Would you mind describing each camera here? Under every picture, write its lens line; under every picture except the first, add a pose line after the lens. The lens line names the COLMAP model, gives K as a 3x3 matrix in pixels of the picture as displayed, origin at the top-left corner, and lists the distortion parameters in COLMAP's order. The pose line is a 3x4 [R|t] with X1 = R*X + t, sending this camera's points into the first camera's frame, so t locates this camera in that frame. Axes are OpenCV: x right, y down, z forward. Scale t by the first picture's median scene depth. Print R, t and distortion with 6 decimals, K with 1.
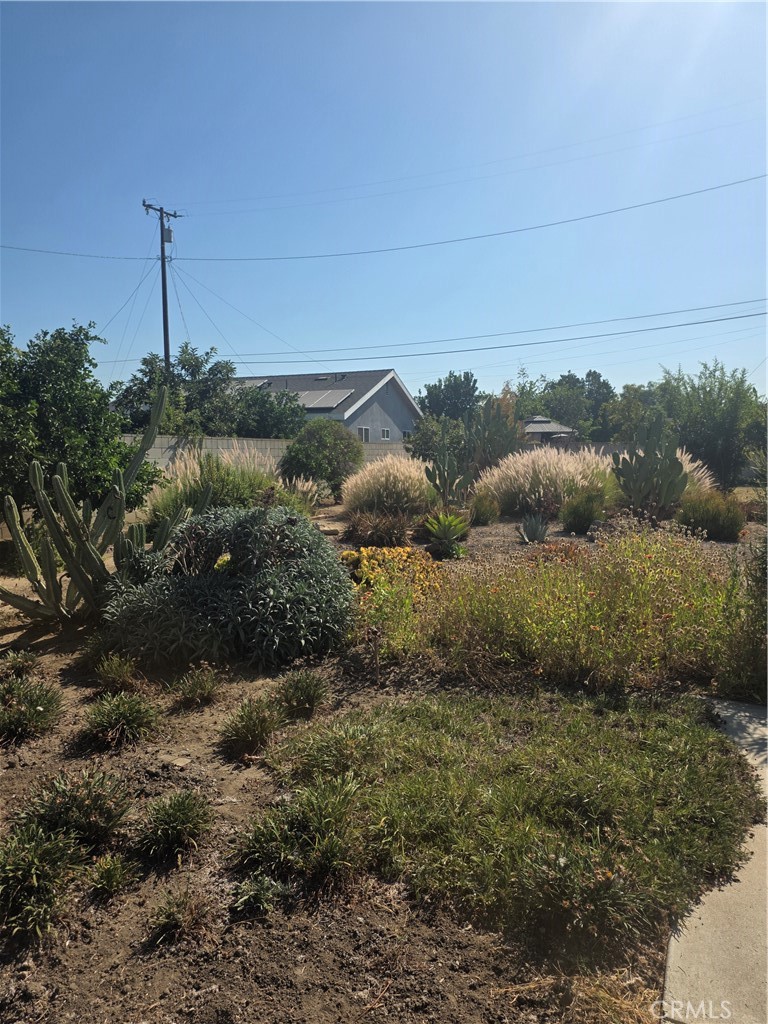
lens RADIAL K [[678.5, 0, 384.0], [0, 678.5, 512.0], [0, 0, 1]] dist [0.035309, -0.003555]
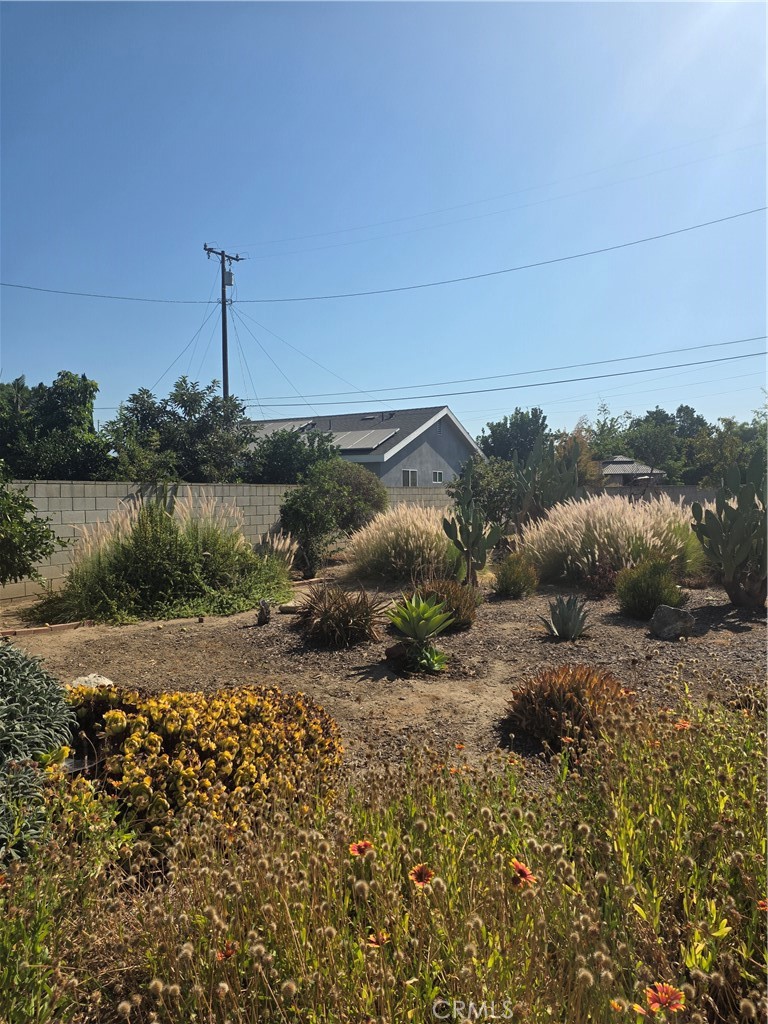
lens RADIAL K [[678.5, 0, 384.0], [0, 678.5, 512.0], [0, 0, 1]] dist [0.035309, -0.003555]
pose [[0.991762, 0.000790, -0.128093, 0.047760], [-0.008725, 0.998075, -0.061398, -0.013861], [0.127798, 0.062010, 0.989860, 0.109428]]
